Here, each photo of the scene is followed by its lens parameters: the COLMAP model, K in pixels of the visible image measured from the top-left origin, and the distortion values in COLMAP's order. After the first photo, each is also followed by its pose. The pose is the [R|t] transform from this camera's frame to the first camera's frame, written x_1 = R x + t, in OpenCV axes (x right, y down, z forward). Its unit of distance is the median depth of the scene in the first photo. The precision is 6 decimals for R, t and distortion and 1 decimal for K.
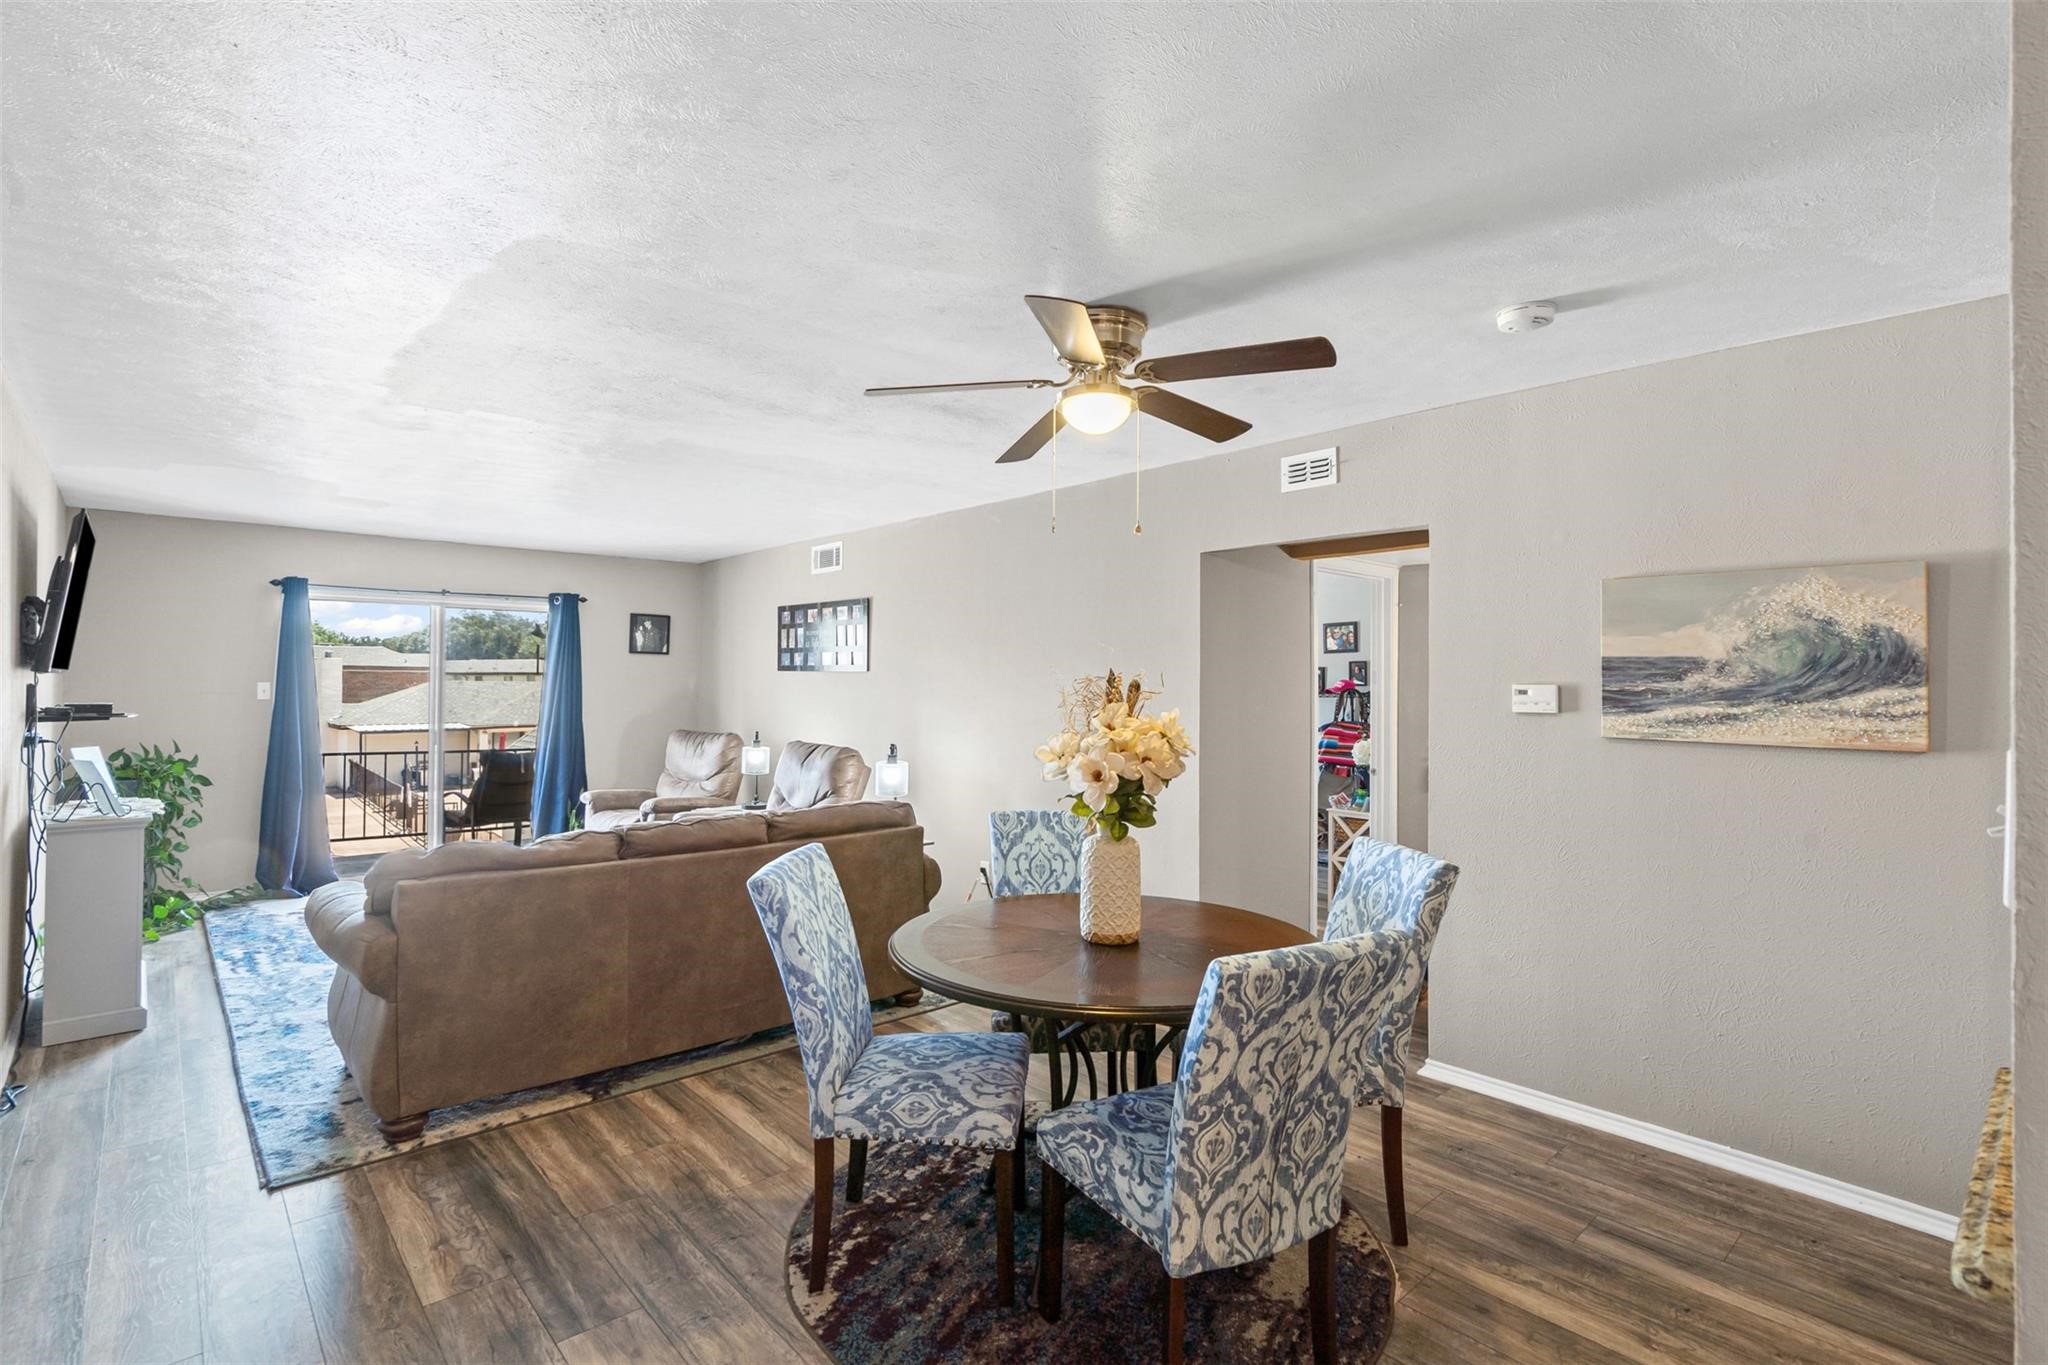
lens RADIAL K [[952.3, 0, 987.5], [0, 952.3, 674.4], [0, 0, 1]] dist [-0.004035, 0.000350]
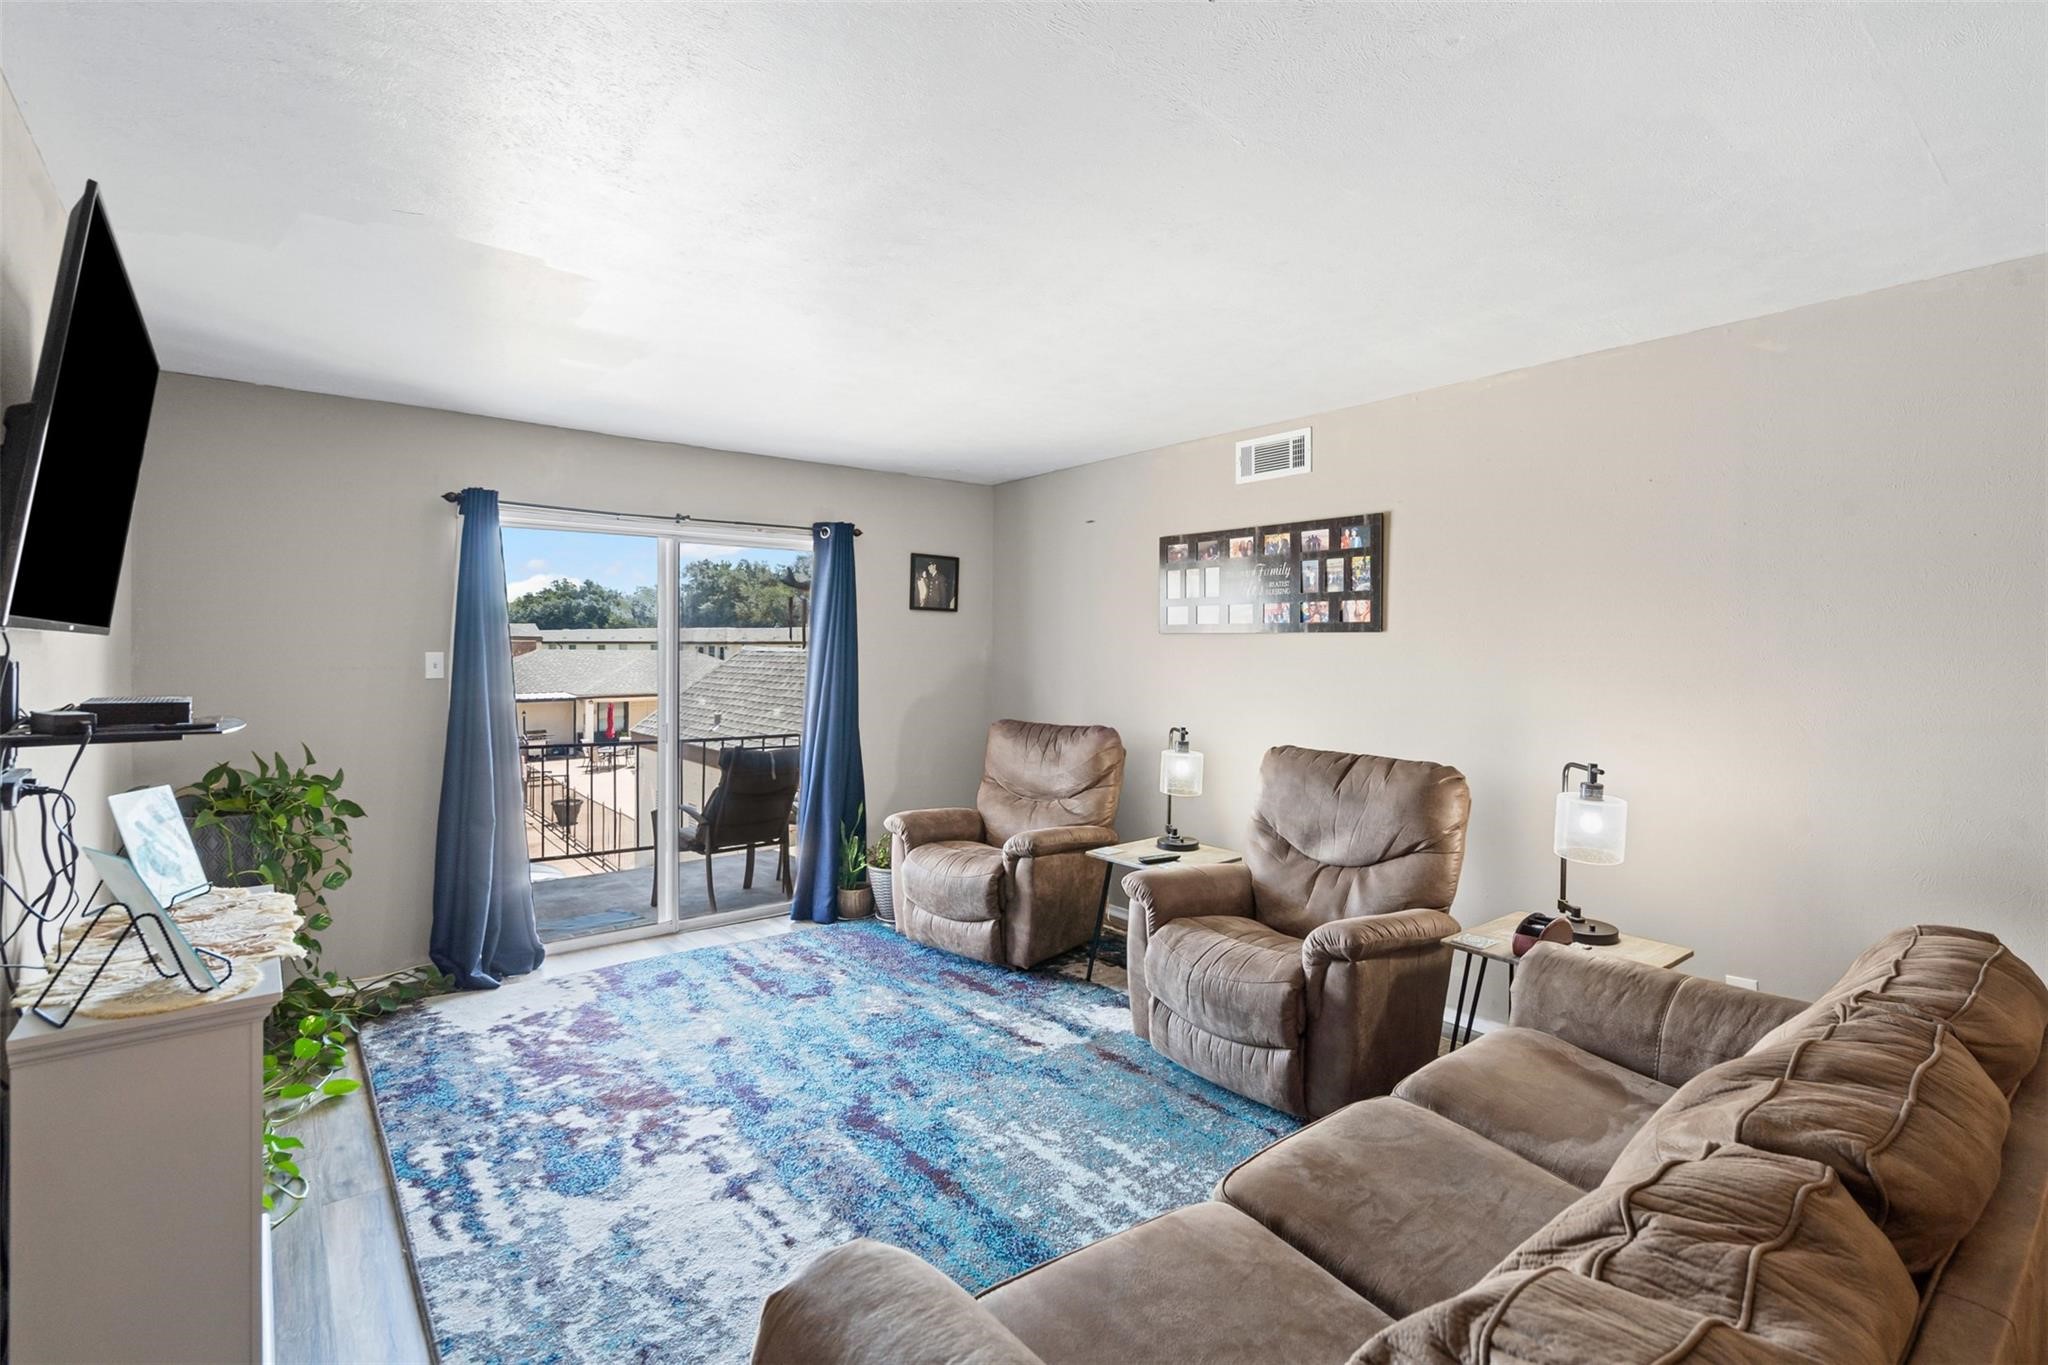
lens RADIAL K [[952.3, 0, 1009.9], [0, 952.3, 653.5], [0, 0, 1]] dist [-0.004035, 0.000350]
pose [[0.998670, -0.002004, -0.051513, -0.299342], [0.002593, 0.999932, 0.011379, 0.002853], [0.051487, -0.011498, 0.998607, 0.331671]]
